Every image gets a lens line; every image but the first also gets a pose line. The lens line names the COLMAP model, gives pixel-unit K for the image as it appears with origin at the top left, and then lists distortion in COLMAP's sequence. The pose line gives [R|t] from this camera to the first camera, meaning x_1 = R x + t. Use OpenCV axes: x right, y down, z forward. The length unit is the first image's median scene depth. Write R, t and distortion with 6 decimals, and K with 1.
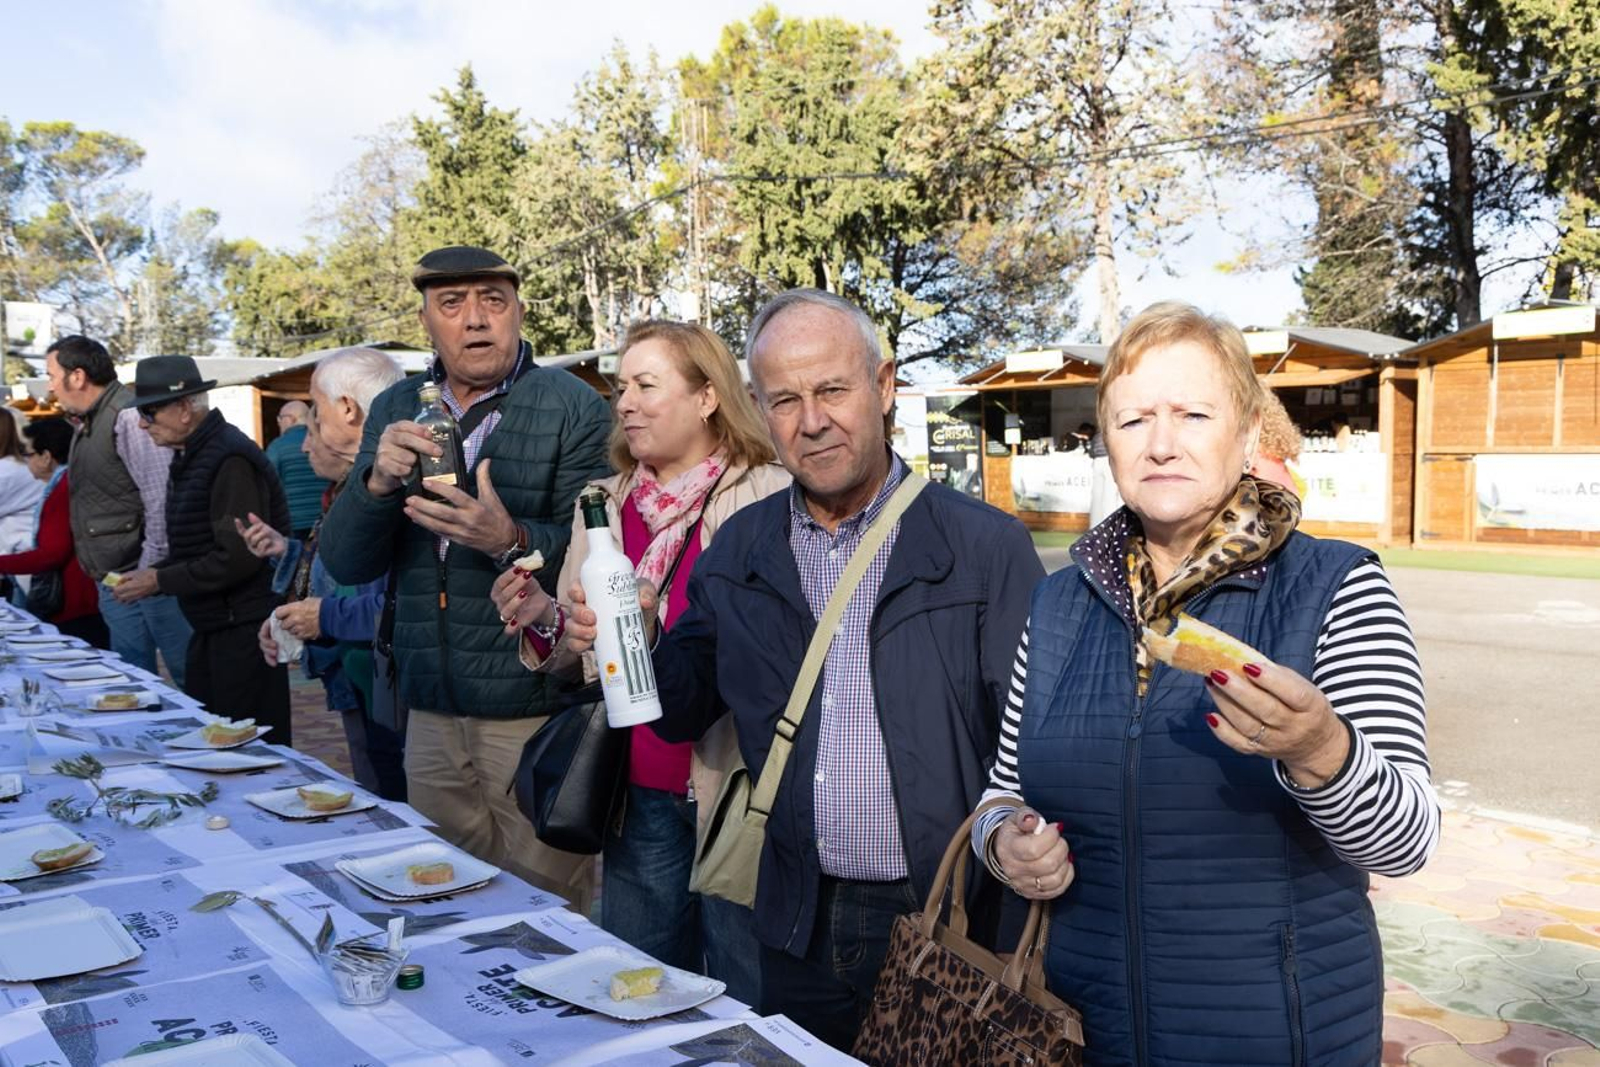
lens RADIAL K [[1446.5, 0, 796.5], [0, 1446.5, 544.4], [0, 0, 1]] dist [-0.007029, 0.032166]
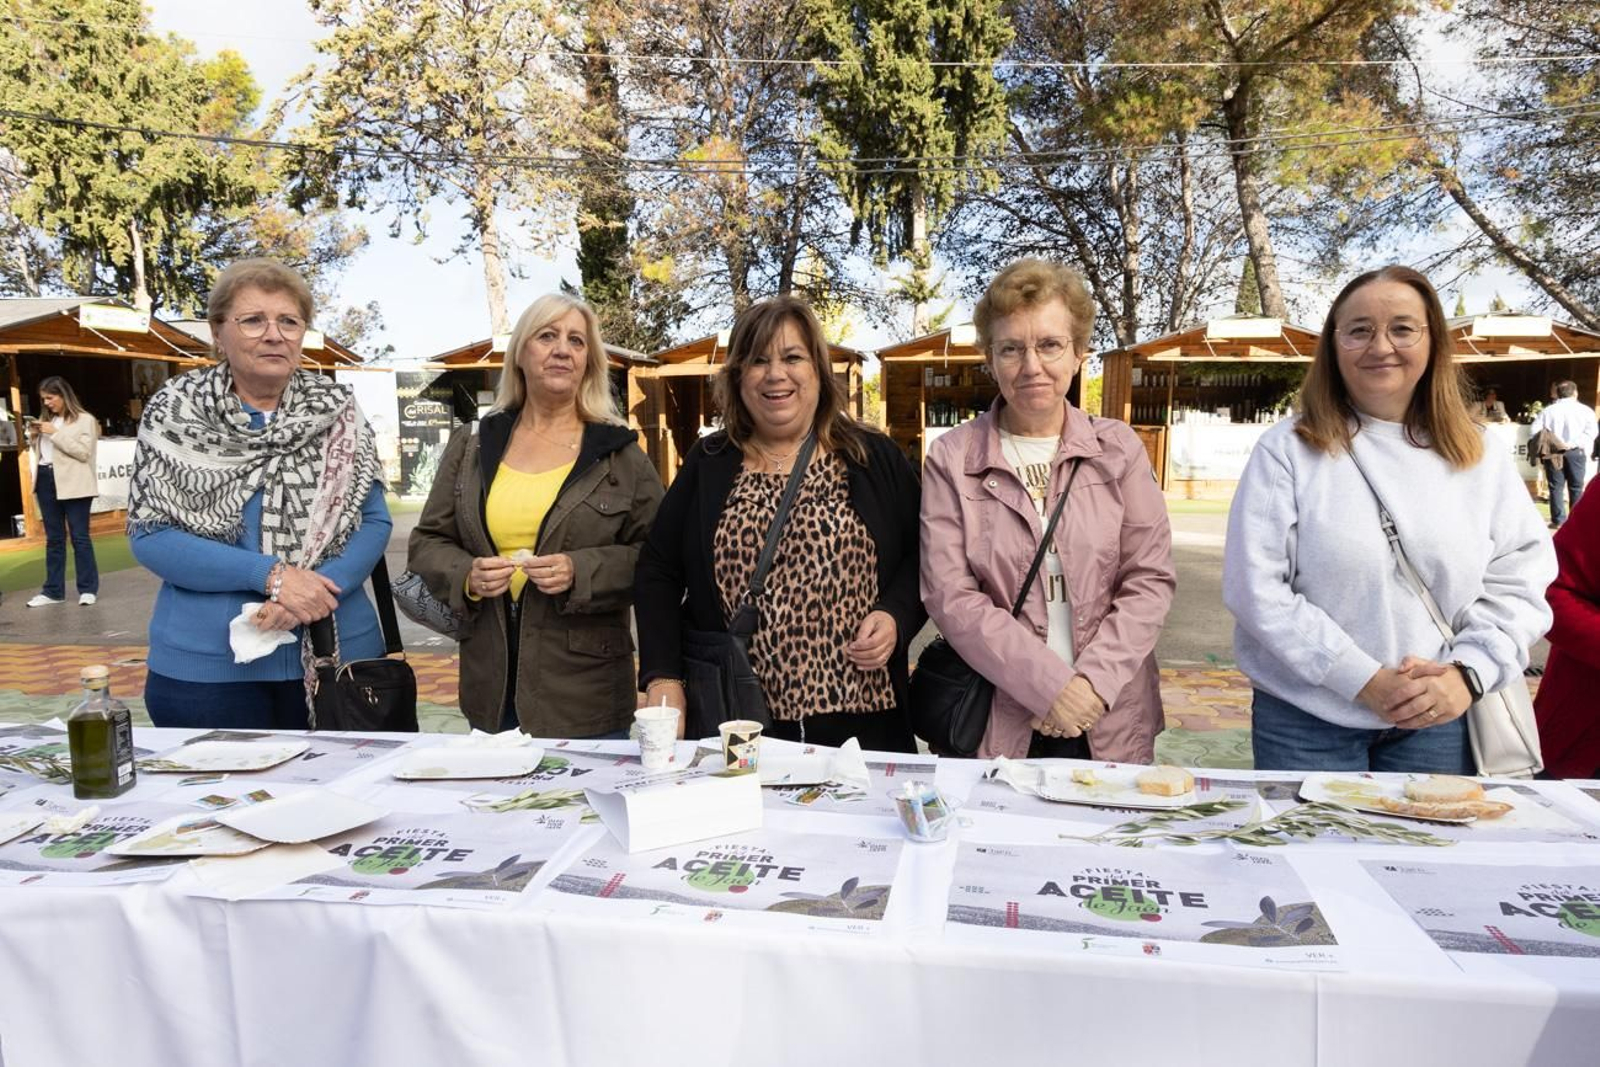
lens RADIAL K [[1082.9, 0, 805.1], [0, 1082.9, 541.6], [0, 0, 1]] dist [0.004964, -0.003585]
pose [[0.702721, -0.072852, 0.707725, -0.164033], [0.047060, 0.997325, 0.055935, -0.007842], [-0.709907, -0.006001, 0.704270, 0.164756]]
